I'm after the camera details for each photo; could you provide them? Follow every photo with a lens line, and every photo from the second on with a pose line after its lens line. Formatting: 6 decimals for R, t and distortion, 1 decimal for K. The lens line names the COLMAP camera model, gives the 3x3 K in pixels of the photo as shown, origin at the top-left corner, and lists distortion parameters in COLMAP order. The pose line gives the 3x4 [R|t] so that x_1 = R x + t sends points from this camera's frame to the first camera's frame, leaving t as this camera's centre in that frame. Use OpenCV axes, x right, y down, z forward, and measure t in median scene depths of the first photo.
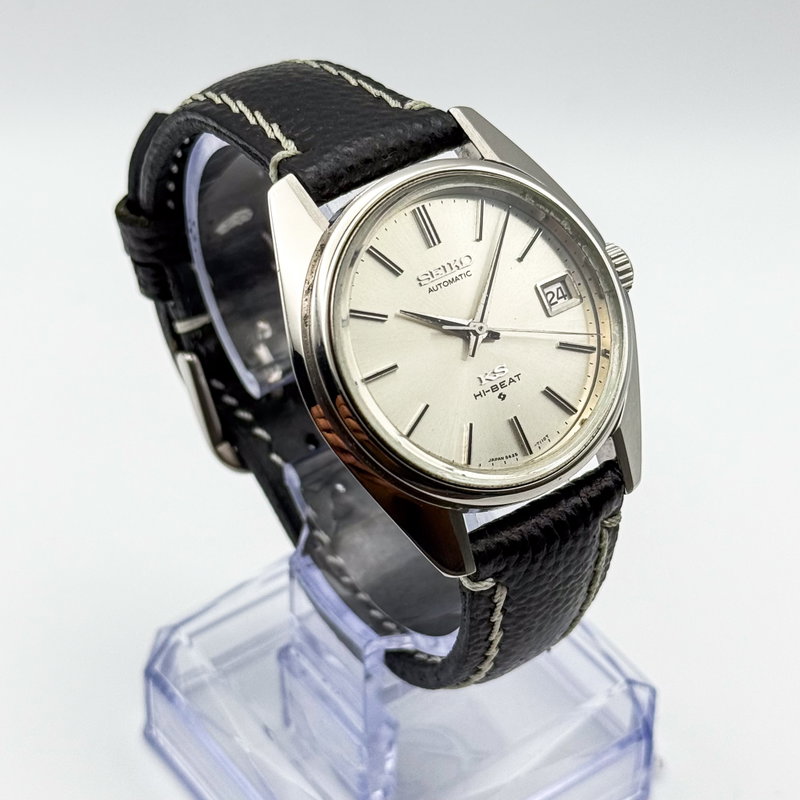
lens RADIAL K [[2228.5, 0, 402.6], [0, 2228.5, 405.3], [0, 0, 1]] dist [0.239521, 0.000000]
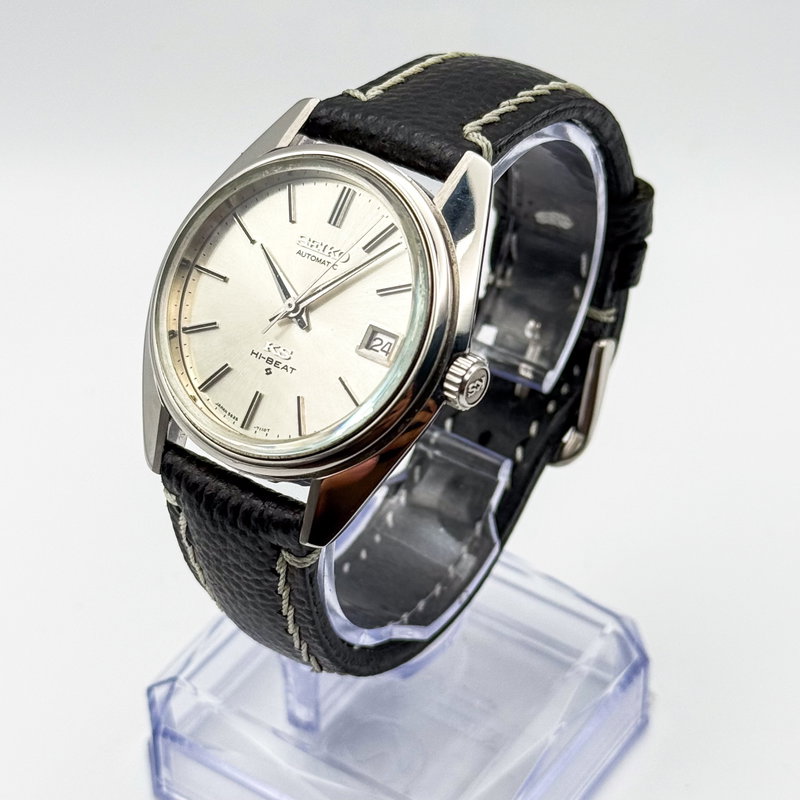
lens RADIAL K [[2228.5, 0, 393.8], [0, 2228.5, 400.1], [0, 0, 1]] dist [0.239521, 0.000000]
pose [[0.318144, 0.584441, -0.746467, 0.828495], [-0.600576, 0.733478, 0.318306, -0.352199], [0.733548, 0.347043, 0.584353, 0.435985]]
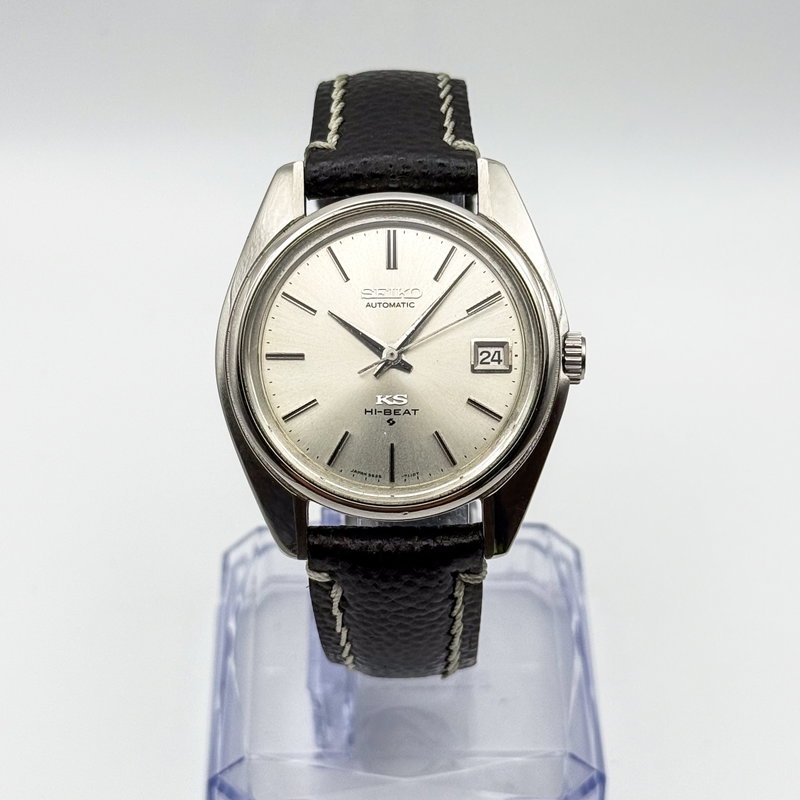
lens RADIAL K [[2228.5, 0, 397.9], [0, 2228.5, 403.5], [0, 0, 1]] dist [0.239521, 0.000000]
pose [[0.814933, 0.382796, -0.435145, 0.502028], [-0.372720, 0.921125, 0.112288, -0.131534], [0.443806, 0.070680, 0.893331, 0.042296]]
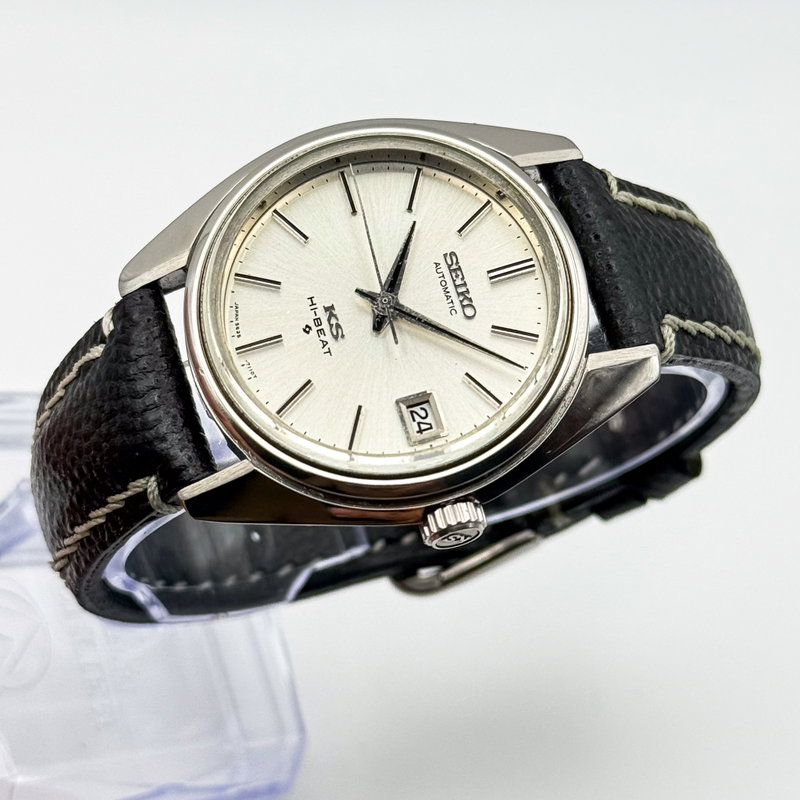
lens RADIAL K [[2228.5, 0, 396.6], [0, 2228.5, 401.4], [0, 0, 1]] dist [0.239521, 0.000000]
pose [[-0.160747, 0.716789, -0.678508, 0.638025], [-0.978609, -0.026323, 0.204036, -0.212429], [0.128390, 0.696793, 0.705688, 0.404037]]
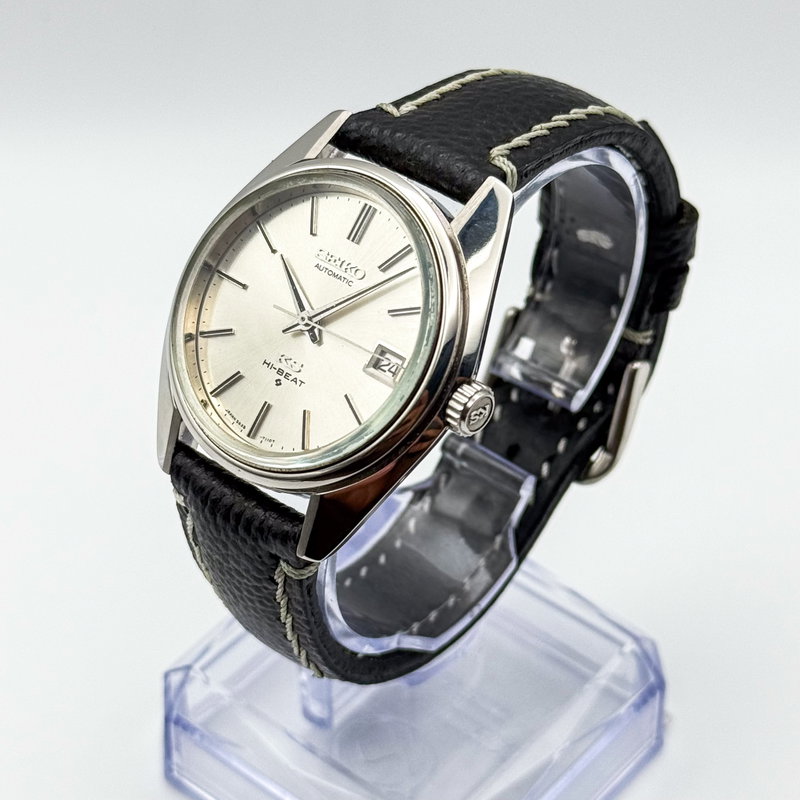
lens RADIAL K [[2228.5, 0, 406.9], [0, 2228.5, 398.1], [0, 0, 1]] dist [0.239521, 0.000000]
pose [[0.229125, 0.624206, -0.746906, 0.824840], [-0.626217, 0.681975, 0.377839, -0.421871], [0.745221, 0.381153, 0.547146, 0.471225]]
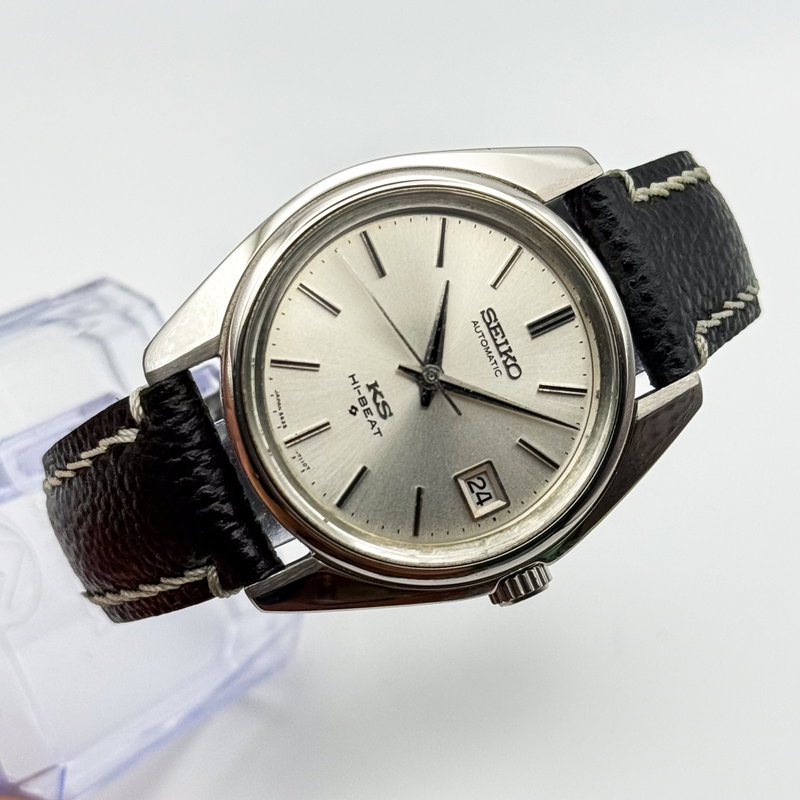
lens RADIAL K [[2228.5, 0, 406.1], [0, 2228.5, 400.2], [0, 0, 1]] dist [0.239521, 0.000000]
pose [[0.008555, 0.910627, -0.413140, 0.385178], [-0.996928, 0.039935, 0.067379, -0.079859], [0.077856, 0.411294, 0.908172, 0.225706]]
